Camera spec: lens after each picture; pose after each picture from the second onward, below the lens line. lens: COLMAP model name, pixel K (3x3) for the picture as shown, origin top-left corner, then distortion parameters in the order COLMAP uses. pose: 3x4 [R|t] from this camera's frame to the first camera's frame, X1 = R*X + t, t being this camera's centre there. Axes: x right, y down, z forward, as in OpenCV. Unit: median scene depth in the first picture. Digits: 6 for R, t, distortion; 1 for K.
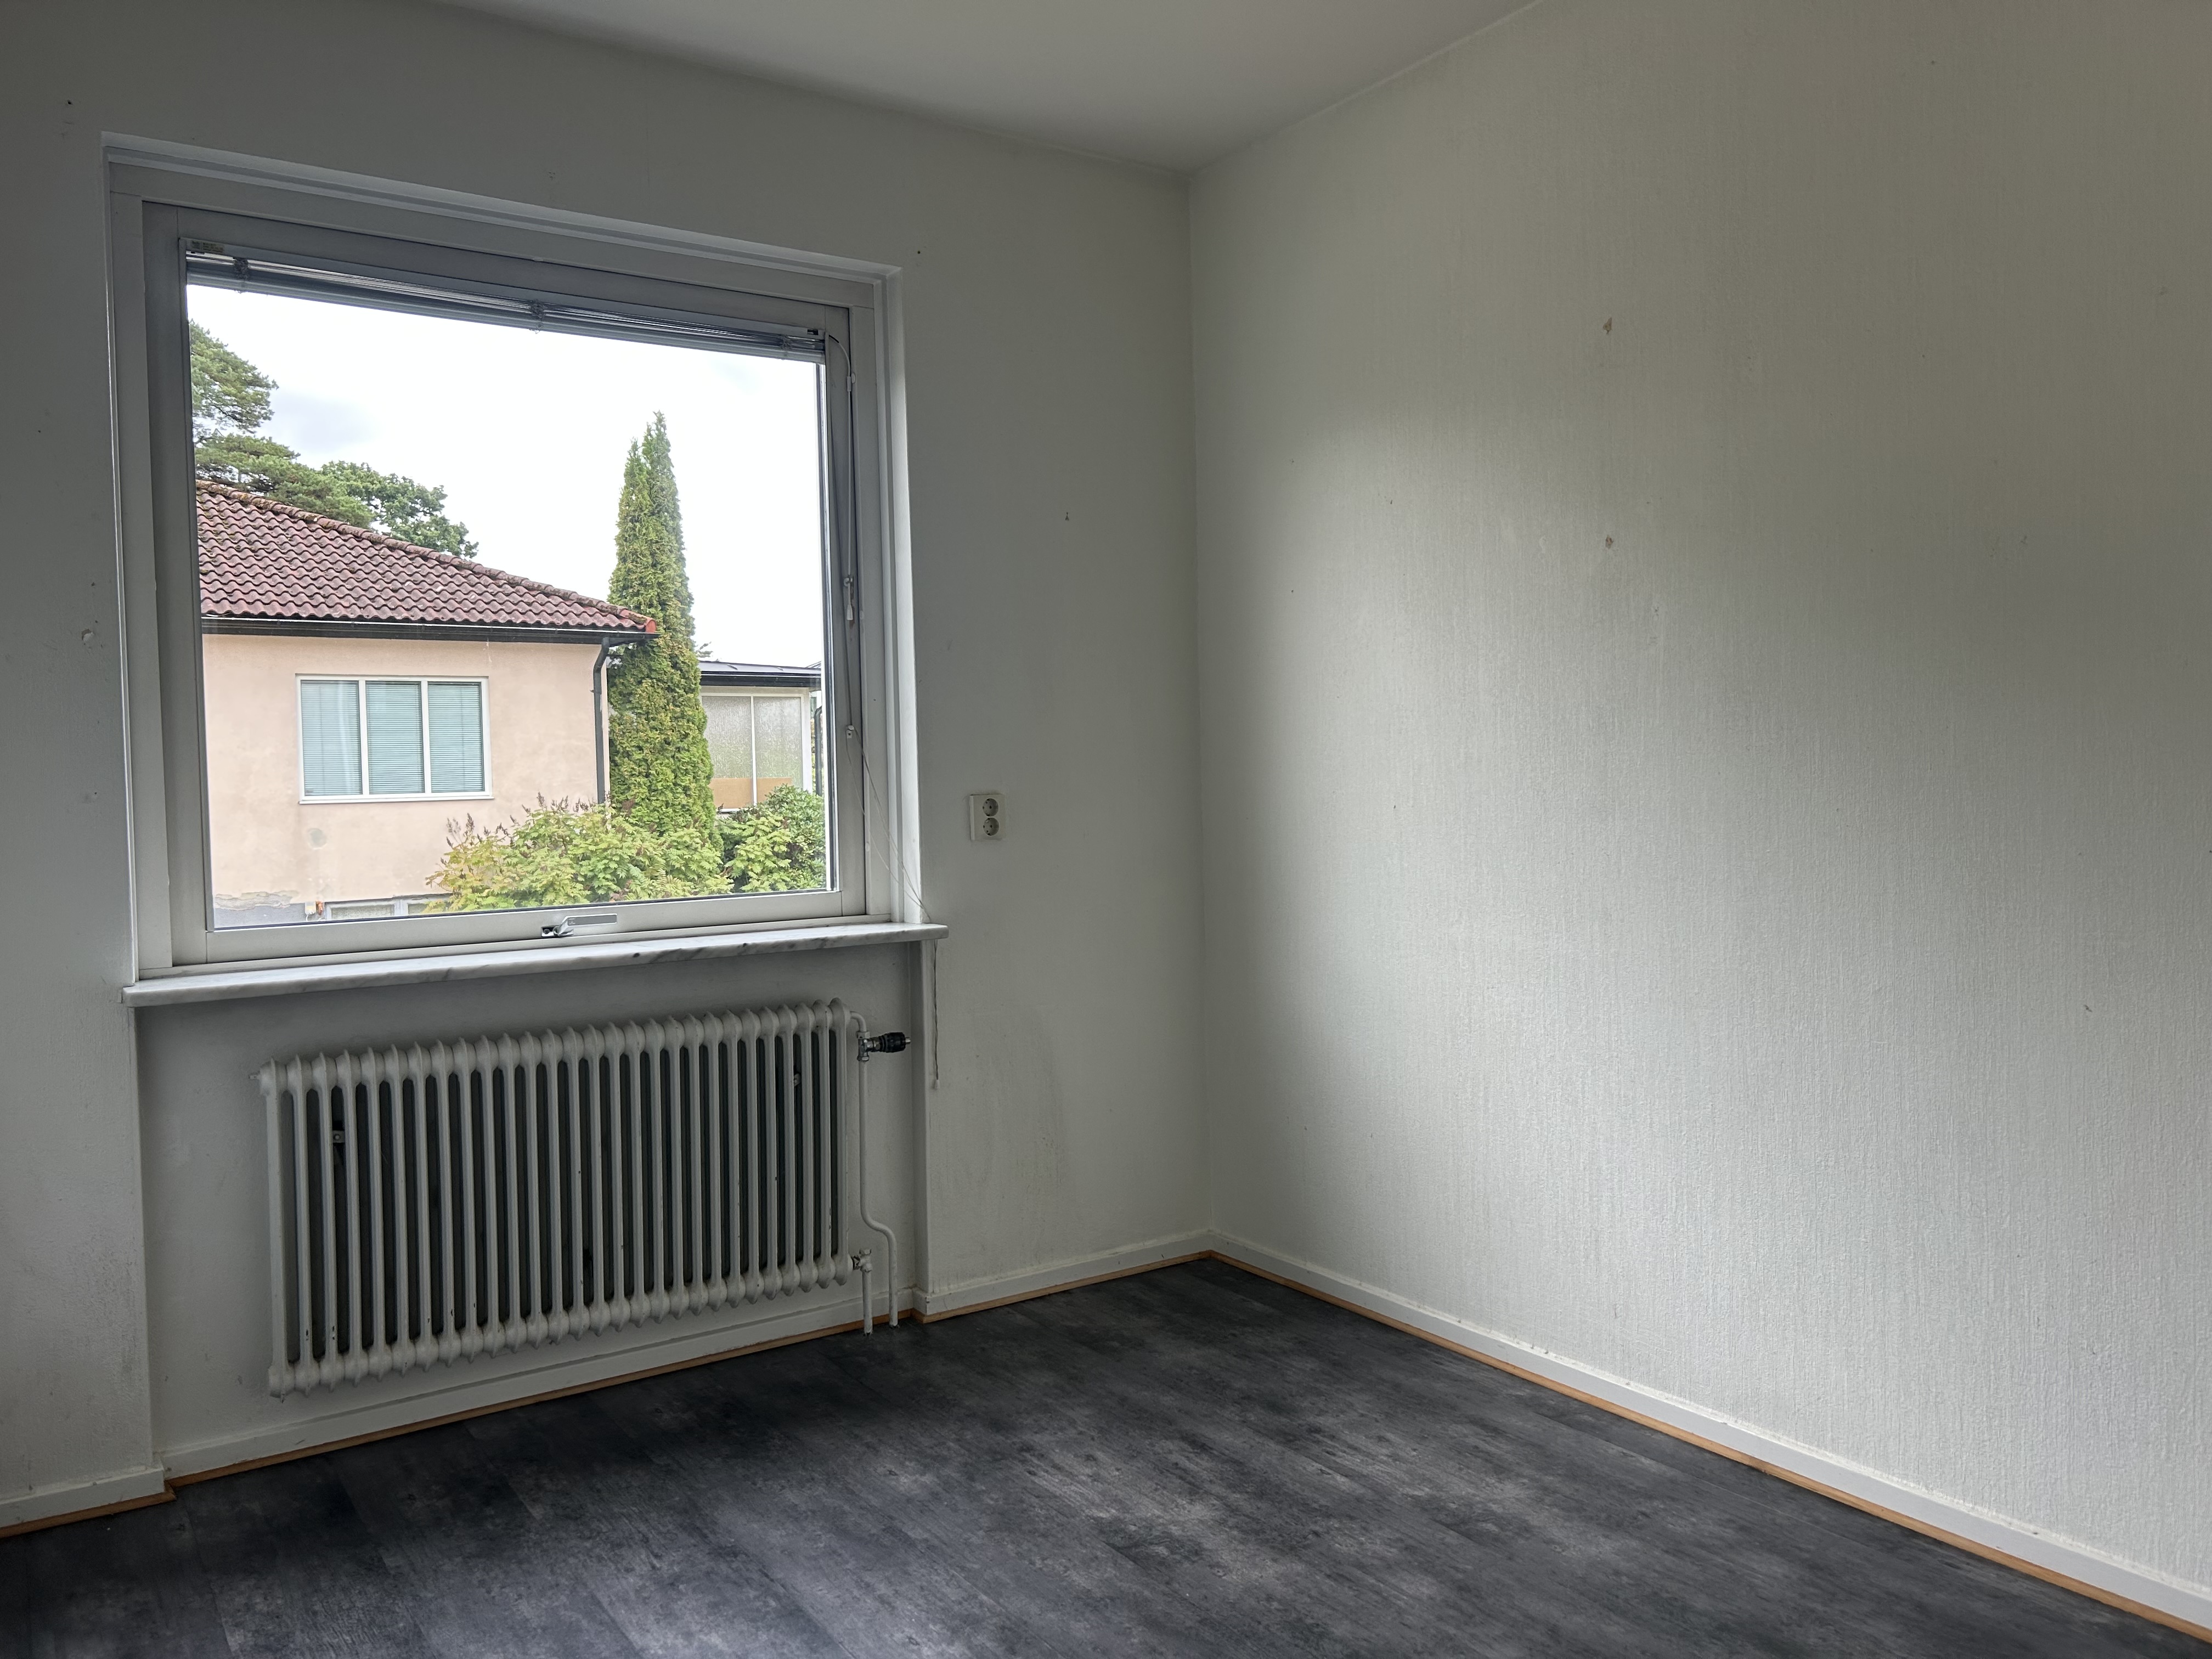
lens RADIAL K [[1668.7, 0, 1122.5], [0, 1668.7, 819.9], [0, 0, 1]] dist [0.042883, -0.043833]
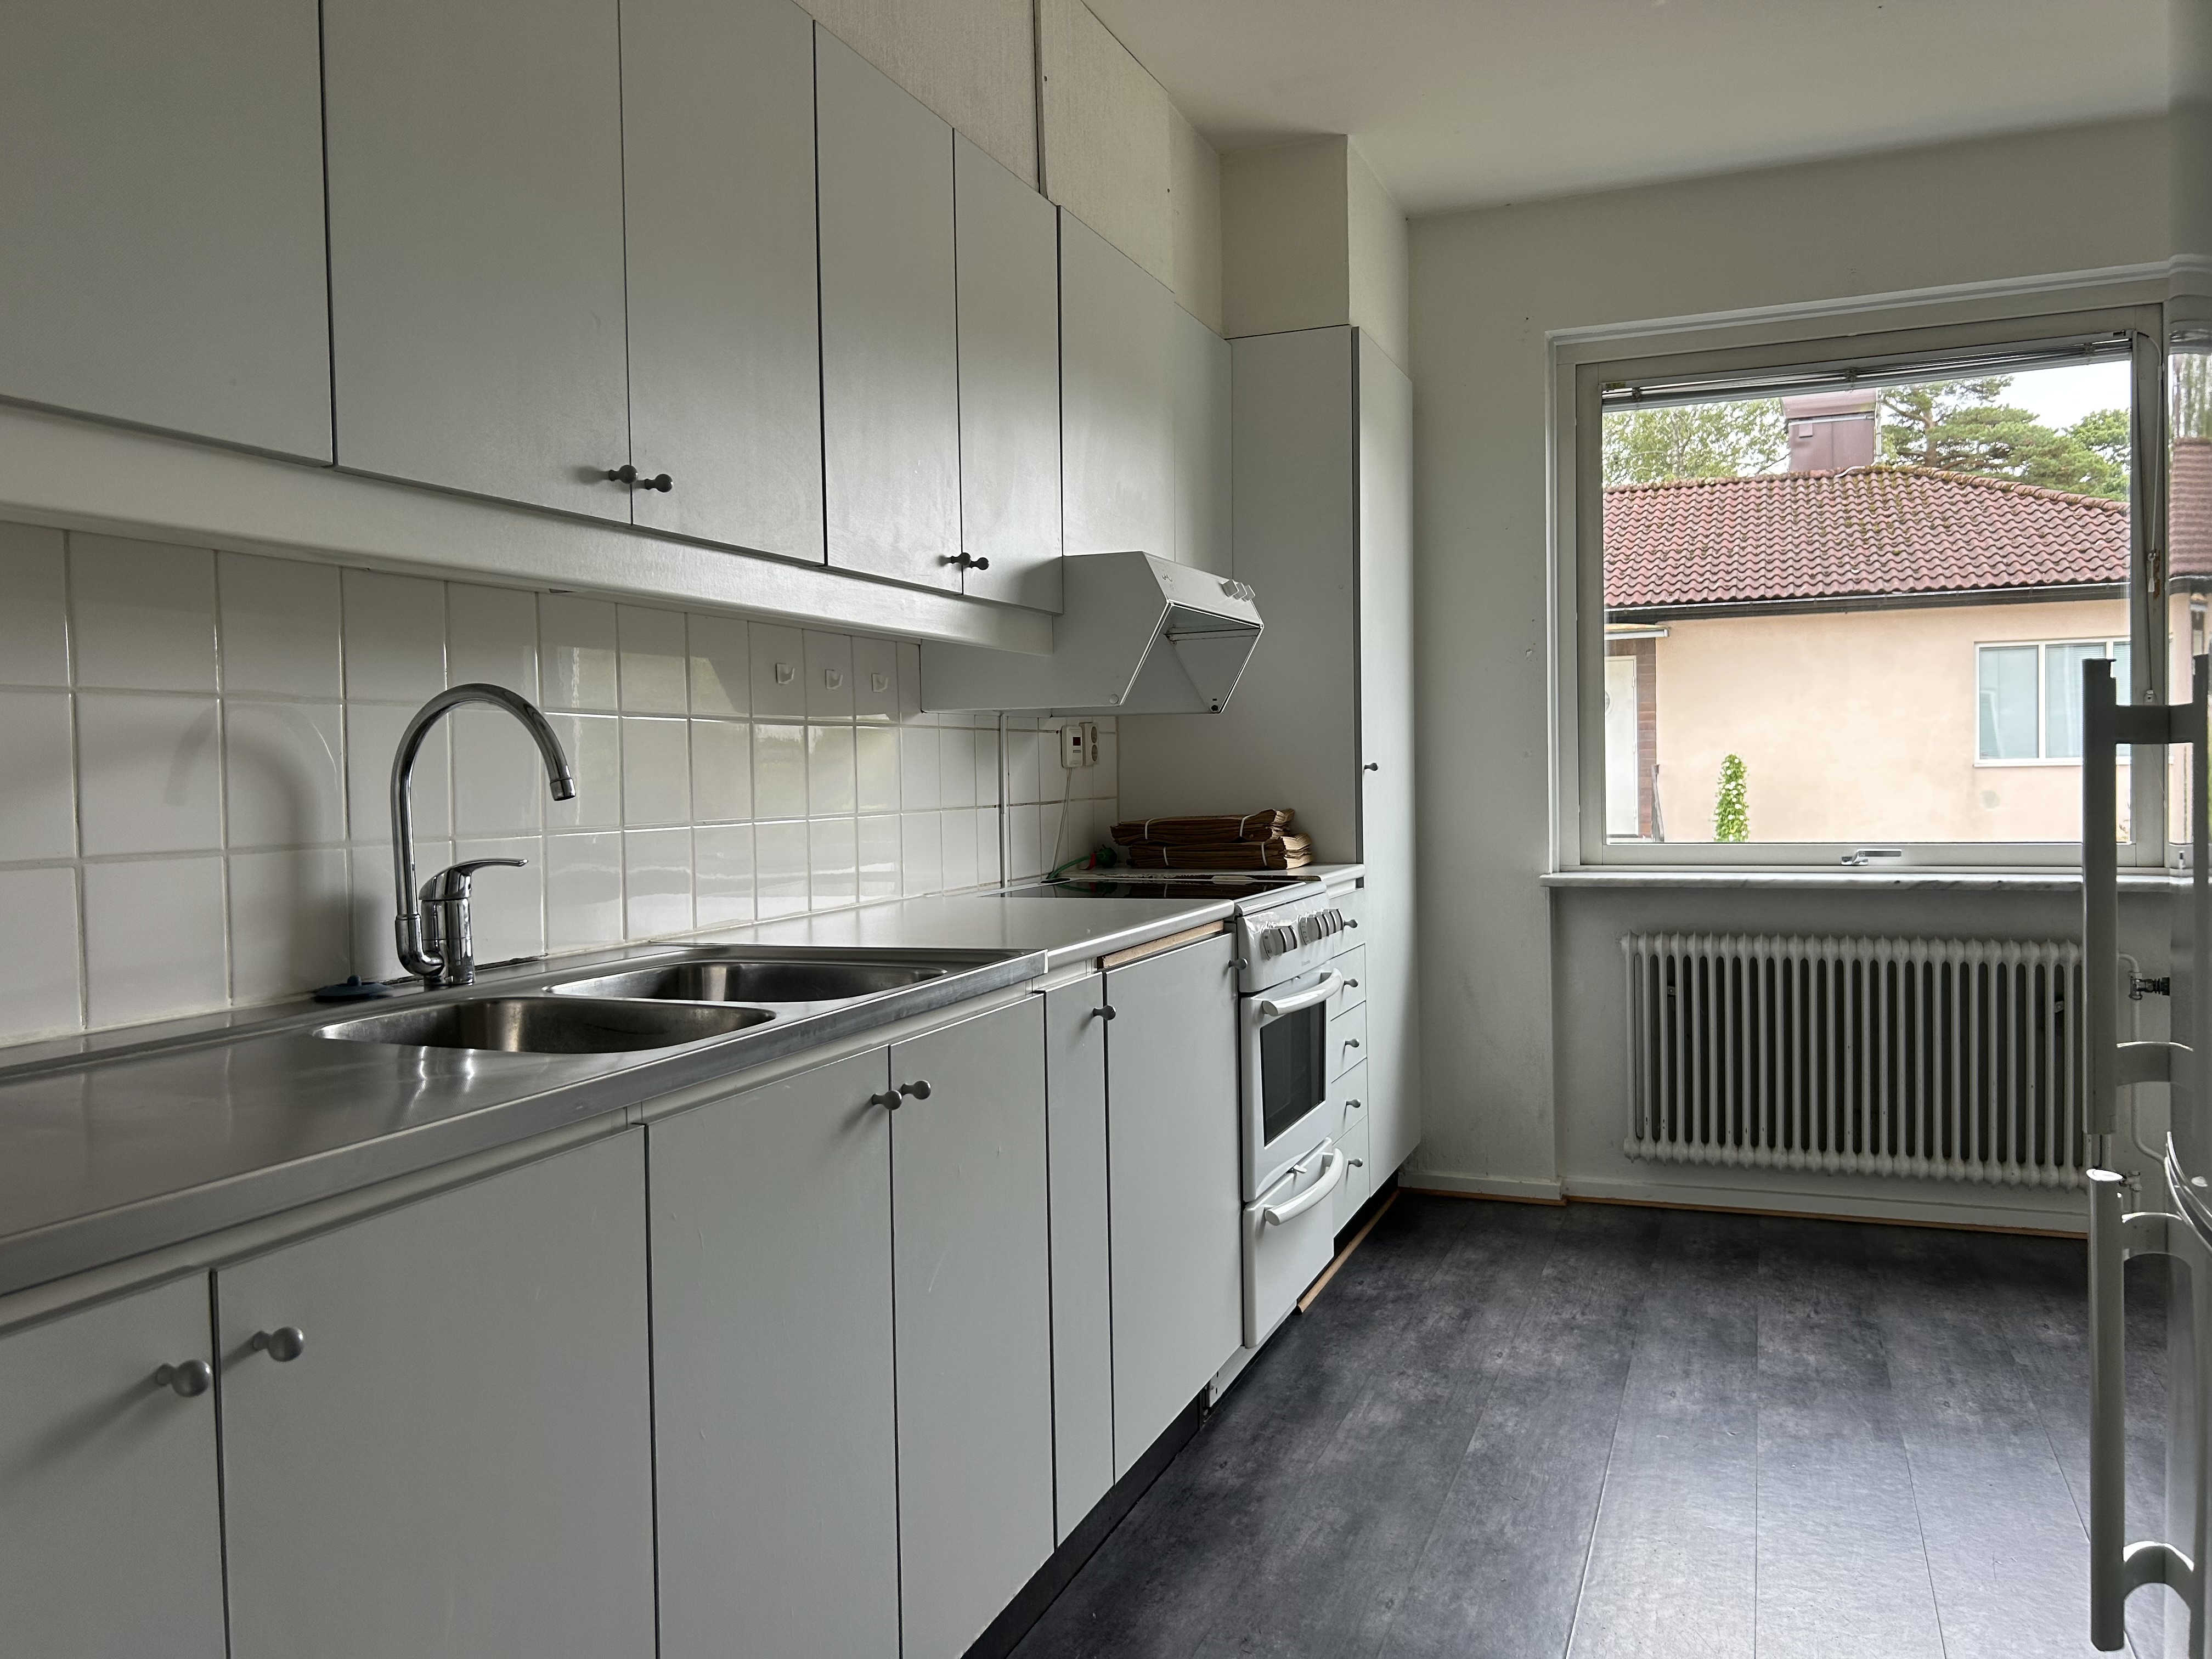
lens RADIAL K [[1668.7, 0, 1105.1], [0, 1668.7, 820.9], [0, 0, 1]] dist [0.042883, -0.043833]
pose [[0.562627, 0.036928, -0.825886, 0.396346], [-0.018930, 0.999315, 0.031786, 0.006143], [0.826494, -0.002250, 0.562940, -0.188088]]
